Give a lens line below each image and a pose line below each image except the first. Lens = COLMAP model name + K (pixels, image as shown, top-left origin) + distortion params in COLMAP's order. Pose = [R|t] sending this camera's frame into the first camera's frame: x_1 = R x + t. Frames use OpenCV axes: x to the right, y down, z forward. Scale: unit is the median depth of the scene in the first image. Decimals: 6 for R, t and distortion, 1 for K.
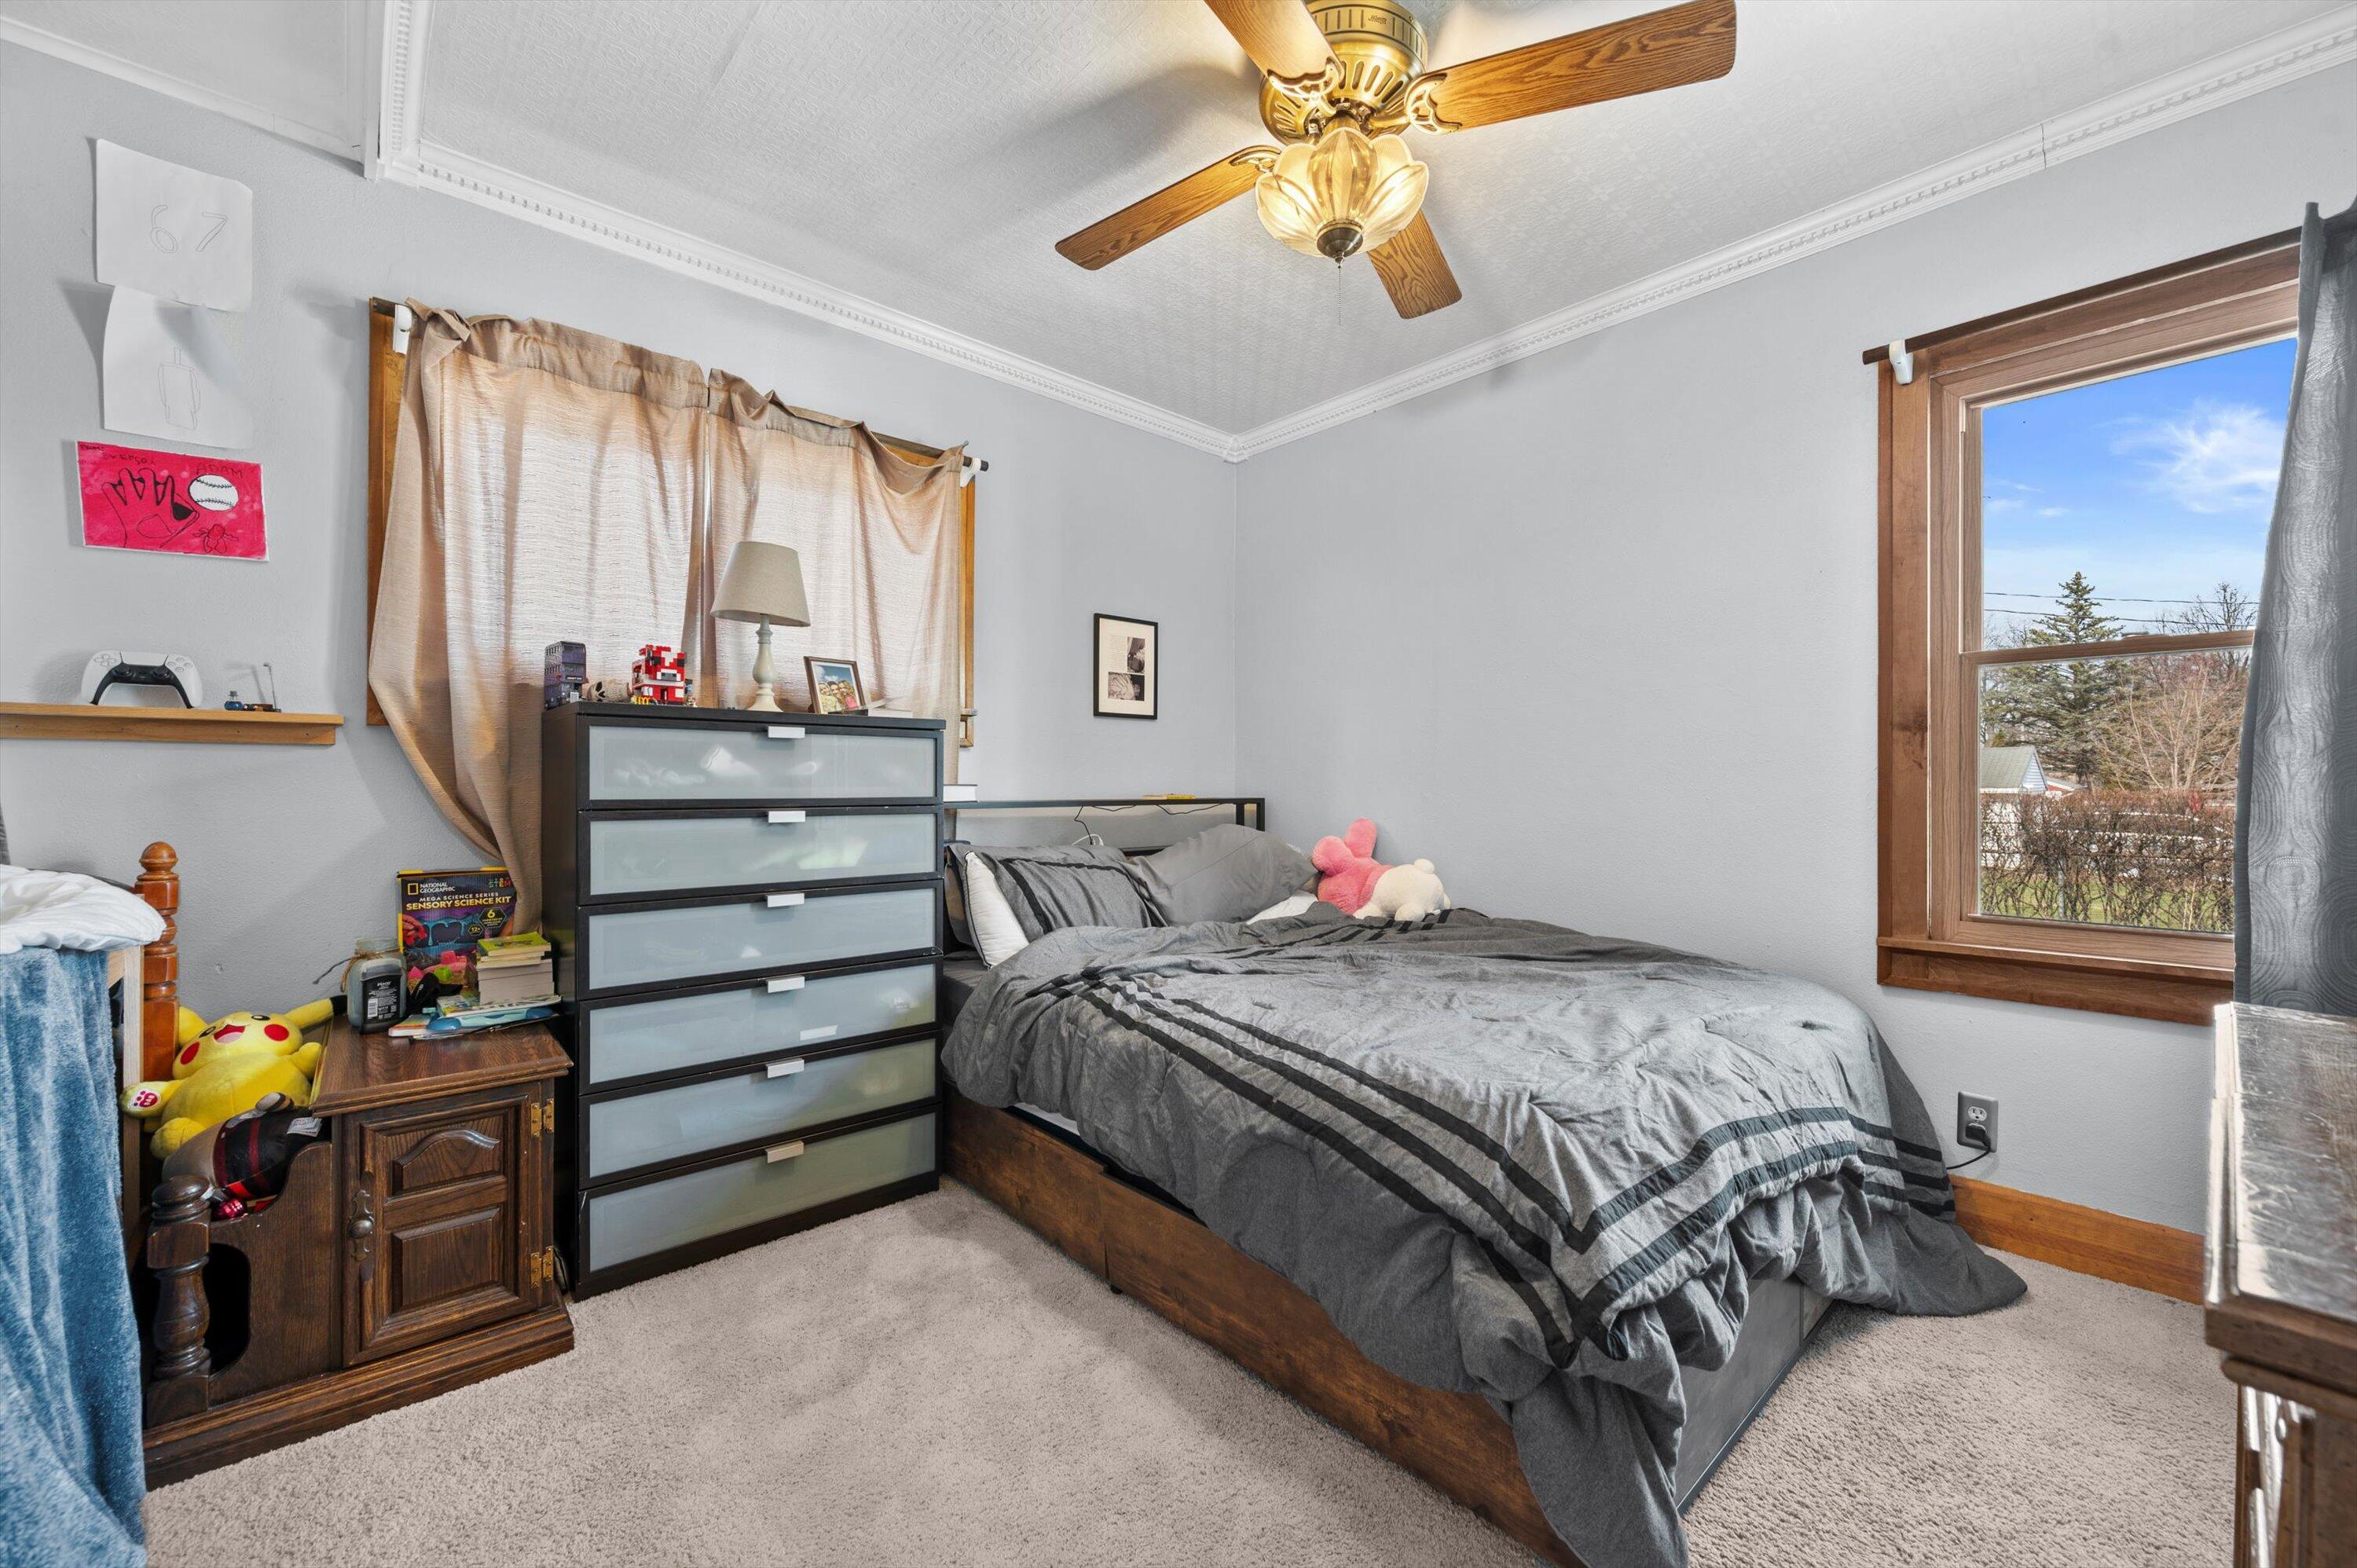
lens RADIAL K [[928.5, 0, 1179.1], [0, 928.5, 787.0], [0, 0, 1]] dist [-0.020716, -0.001169]
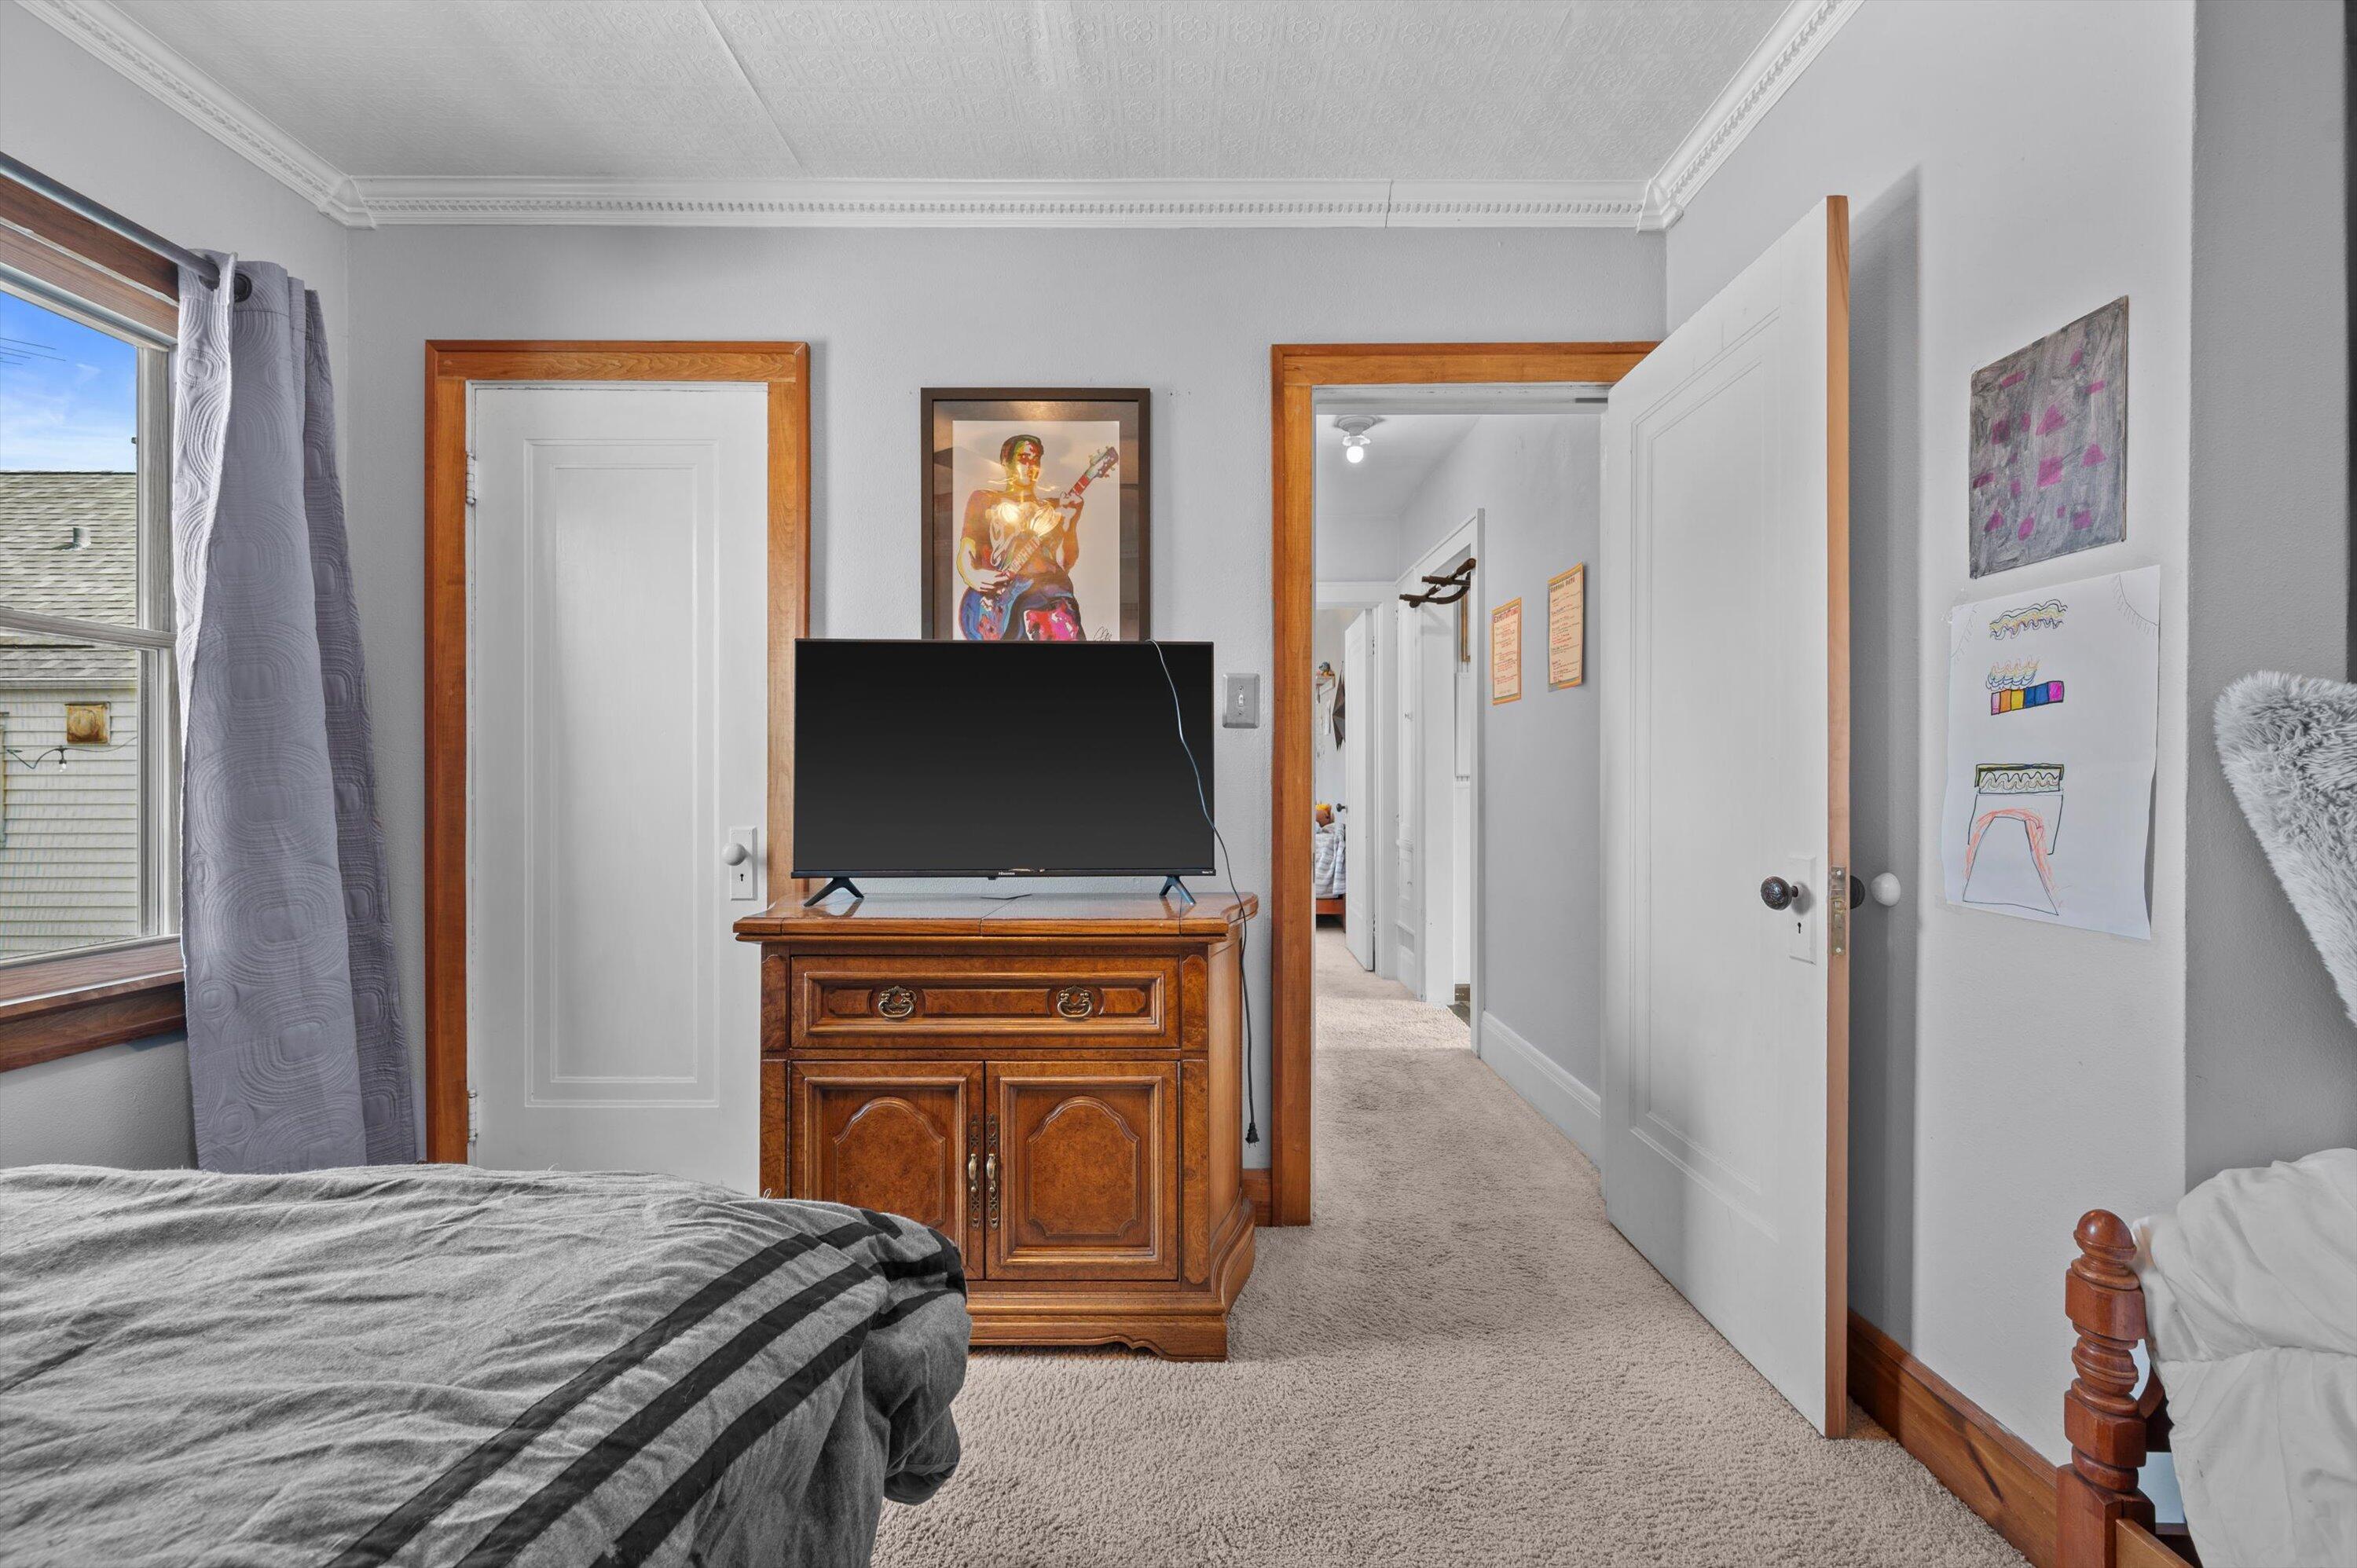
lens RADIAL K [[928.5, 0, 1179.1], [0, 928.5, 783.4], [0, 0, 1]] dist [-0.020716, -0.001169]
pose [[-0.751979, -0.002137, 0.659183, -0.378162], [0.000907, 0.999990, 0.004276, -0.009811], [-0.659186, 0.003813, -0.751970, 1.200025]]
